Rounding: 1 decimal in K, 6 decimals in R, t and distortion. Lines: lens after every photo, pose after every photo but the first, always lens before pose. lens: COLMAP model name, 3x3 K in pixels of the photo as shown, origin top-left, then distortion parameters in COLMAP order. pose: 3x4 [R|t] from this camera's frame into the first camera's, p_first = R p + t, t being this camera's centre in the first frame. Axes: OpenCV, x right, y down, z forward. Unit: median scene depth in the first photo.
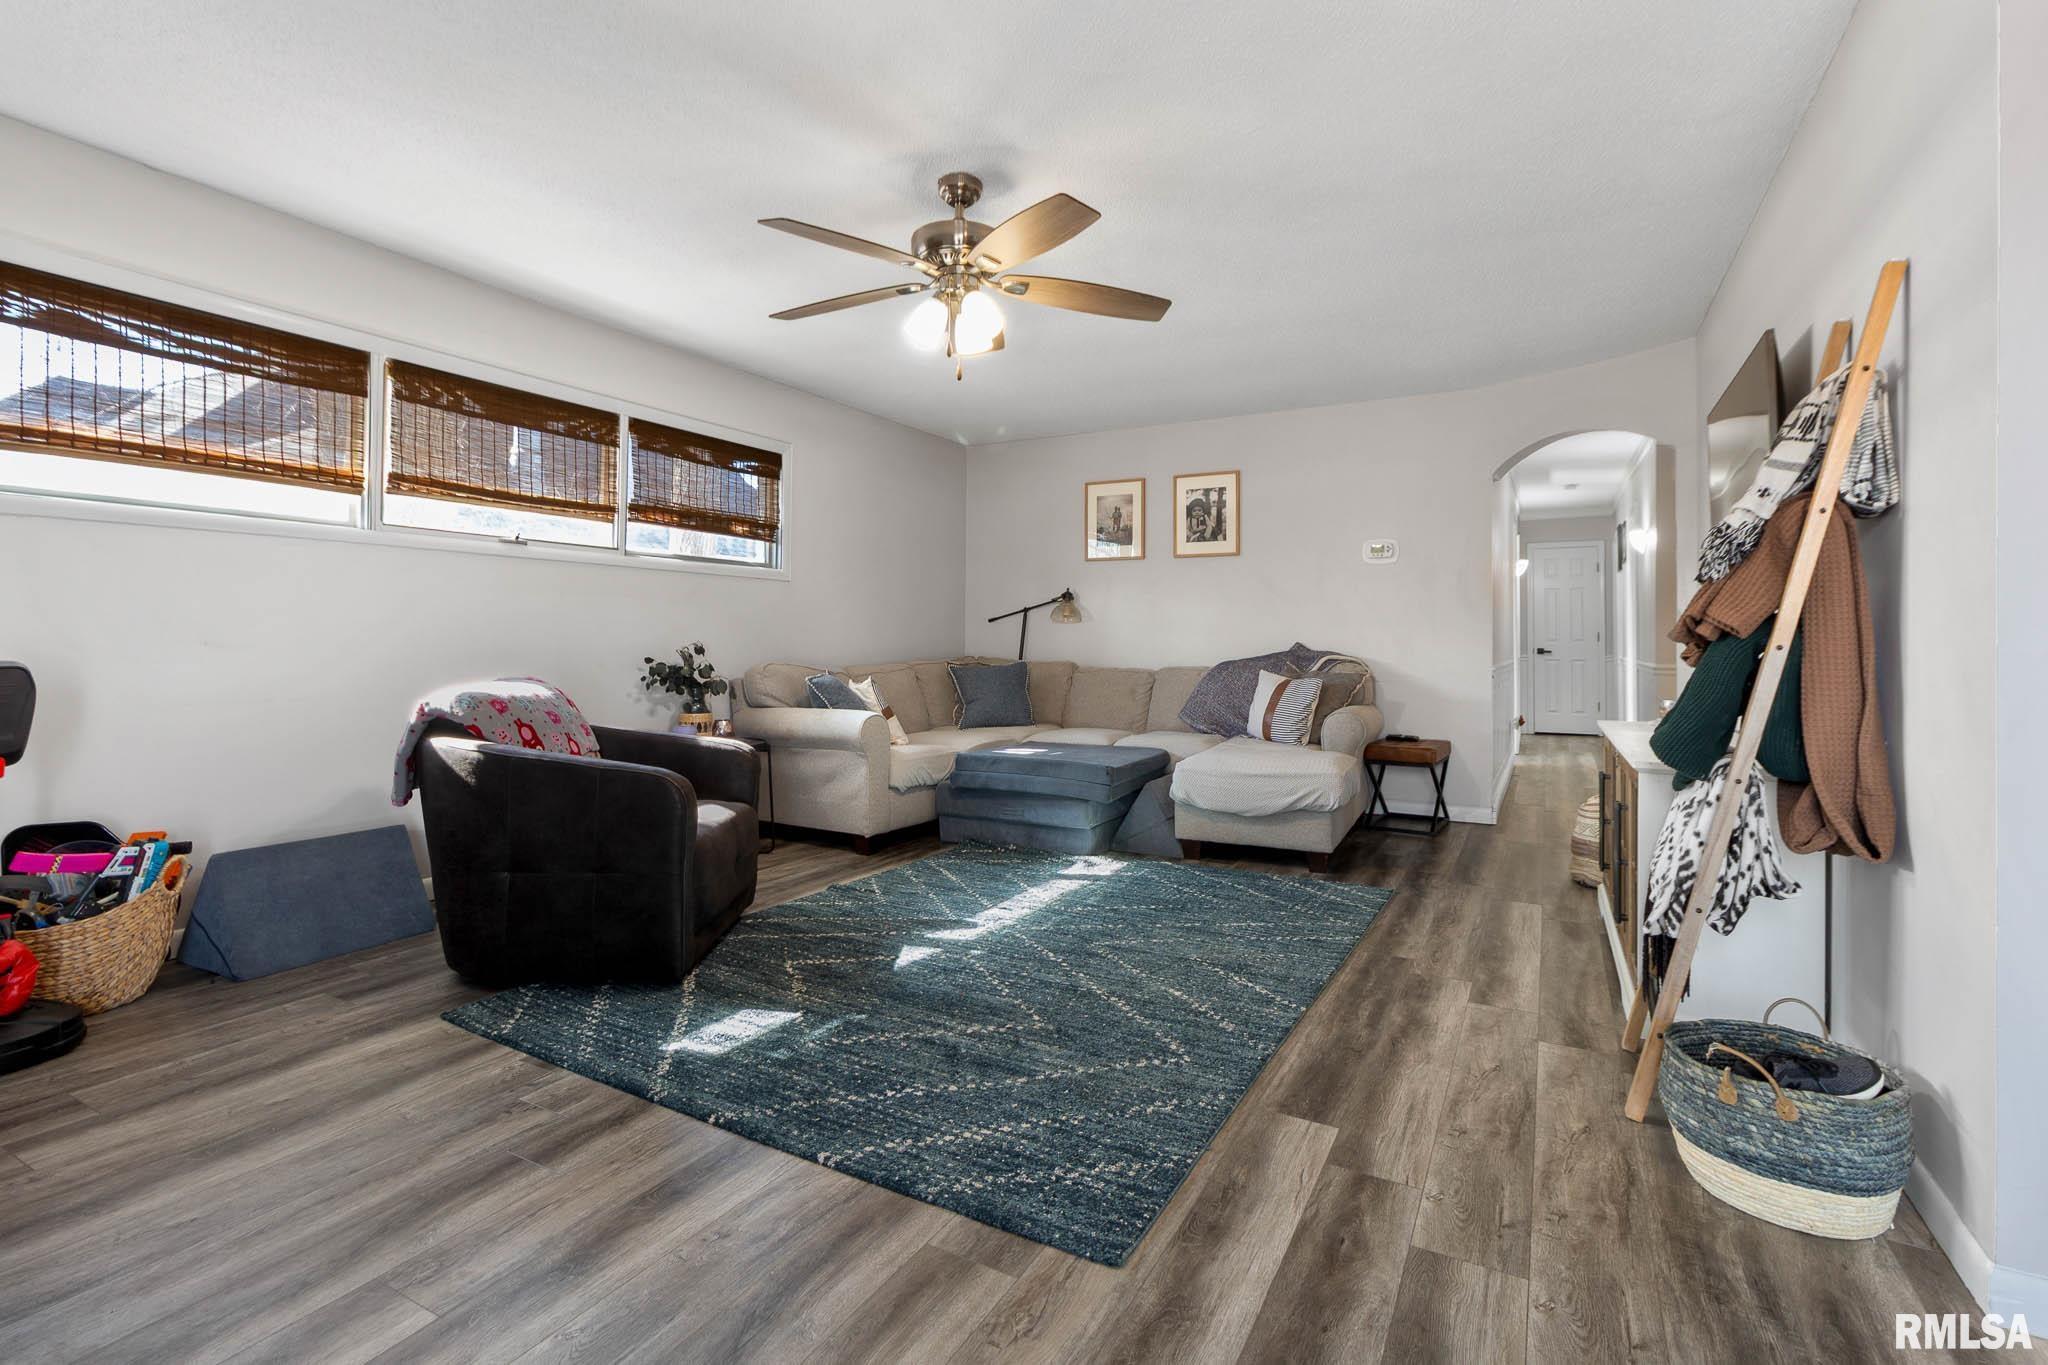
lens RADIAL K [[924.7, 0, 1050.3], [0, 924.7, 627.1], [0, 0, 1]] dist [-0.003413, -0.009914]
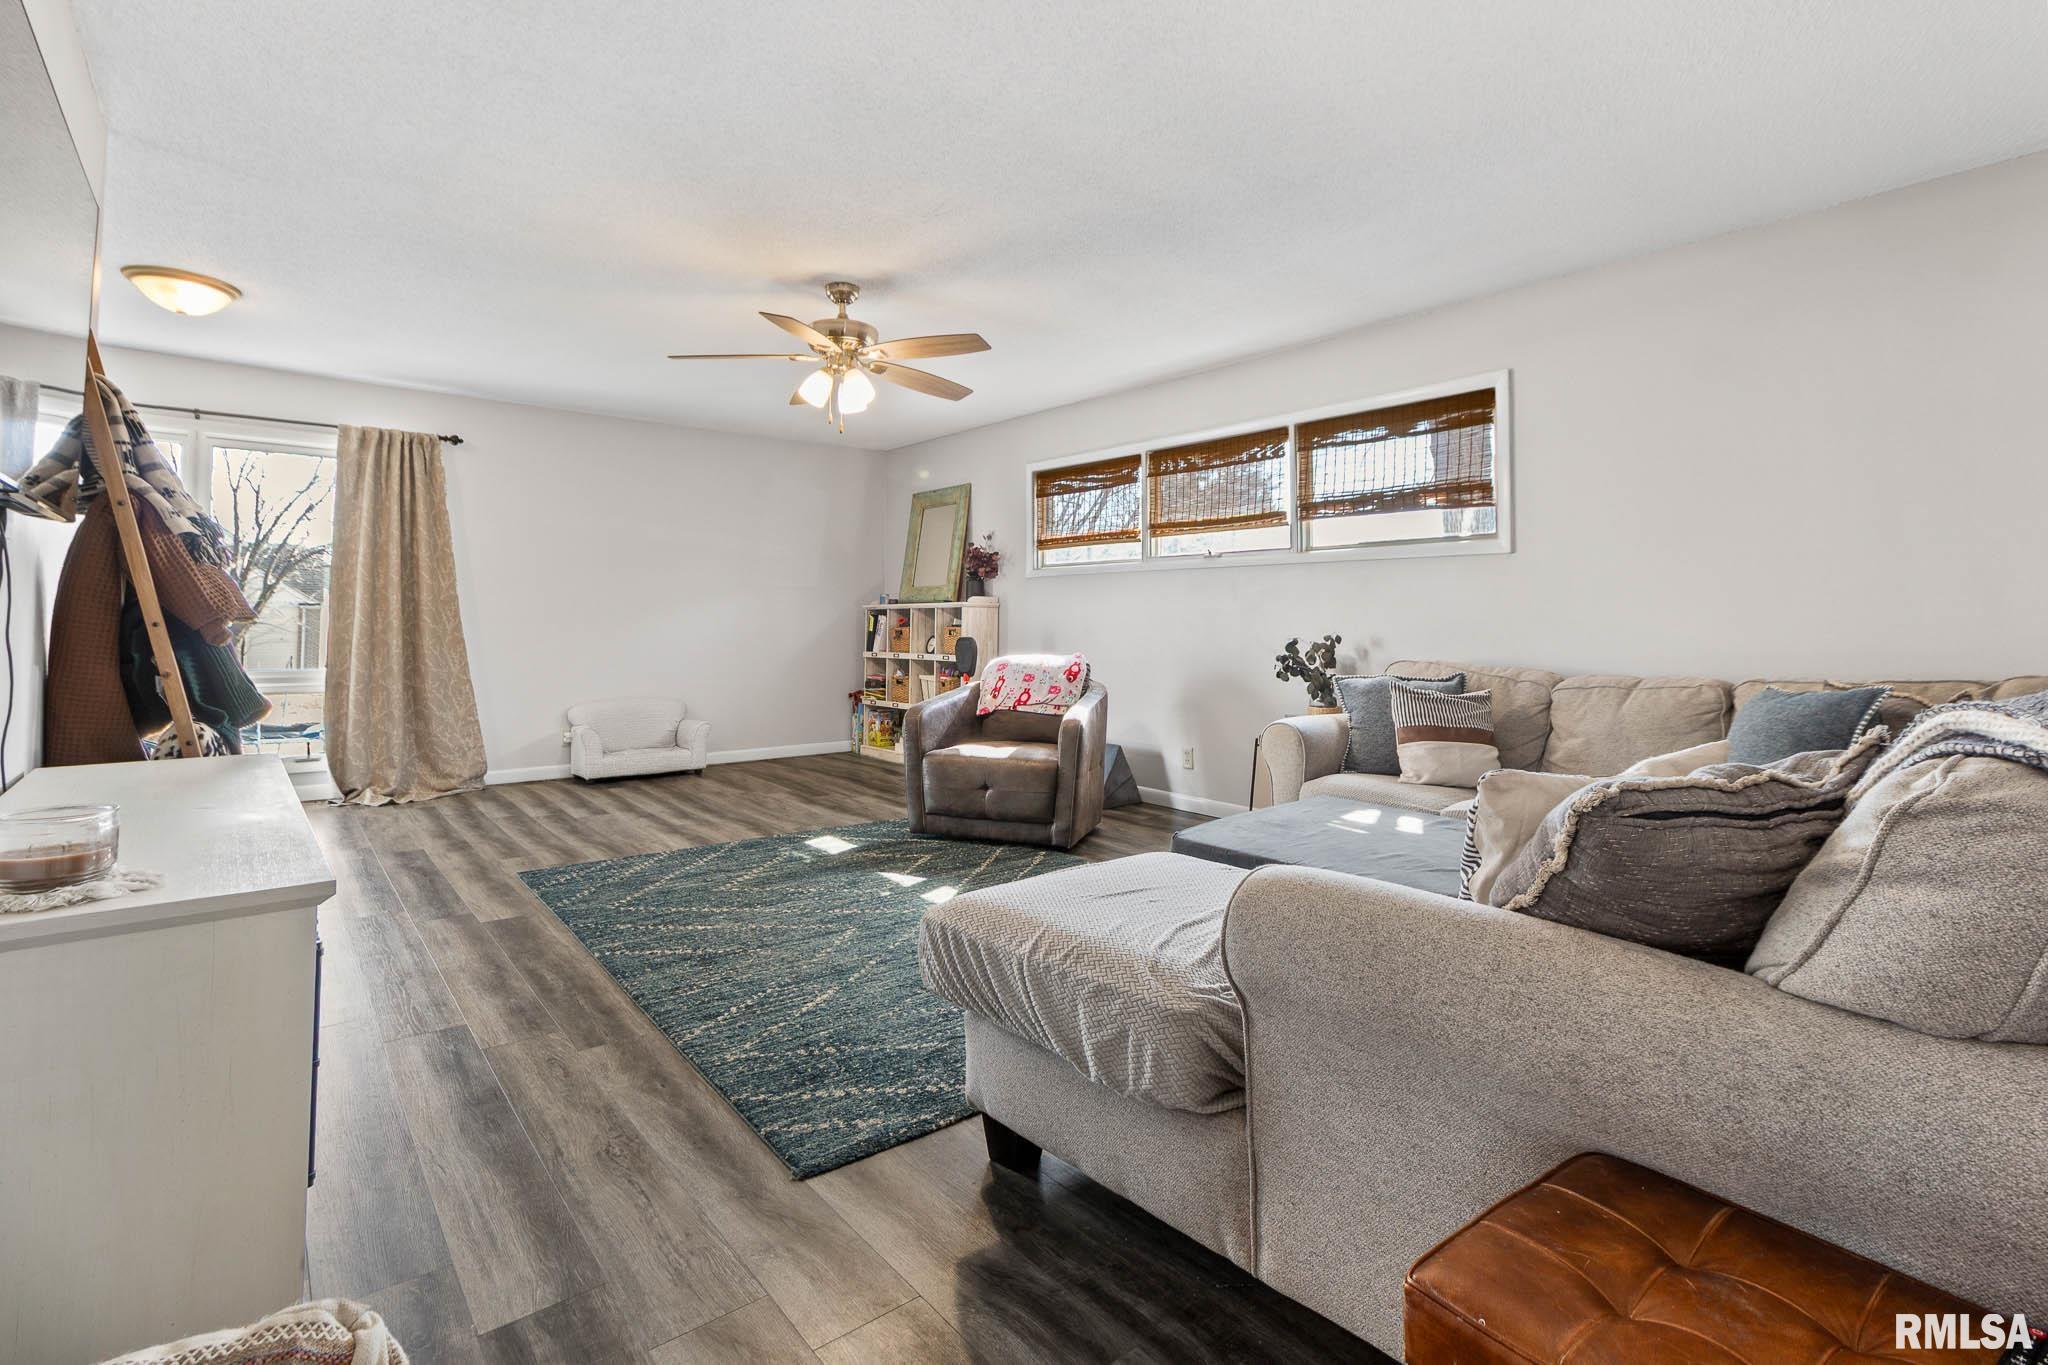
lens RADIAL K [[924.7, 0, 1050.3], [0, 924.7, 627.1], [0, 0, 1]] dist [-0.003413, -0.009914]
pose [[-0.345647, -0.006314, -0.938343, 0.968338], [0.007505, 0.999927, -0.009493, 0.025031], [0.938334, -0.010323, -0.345575, 1.625076]]
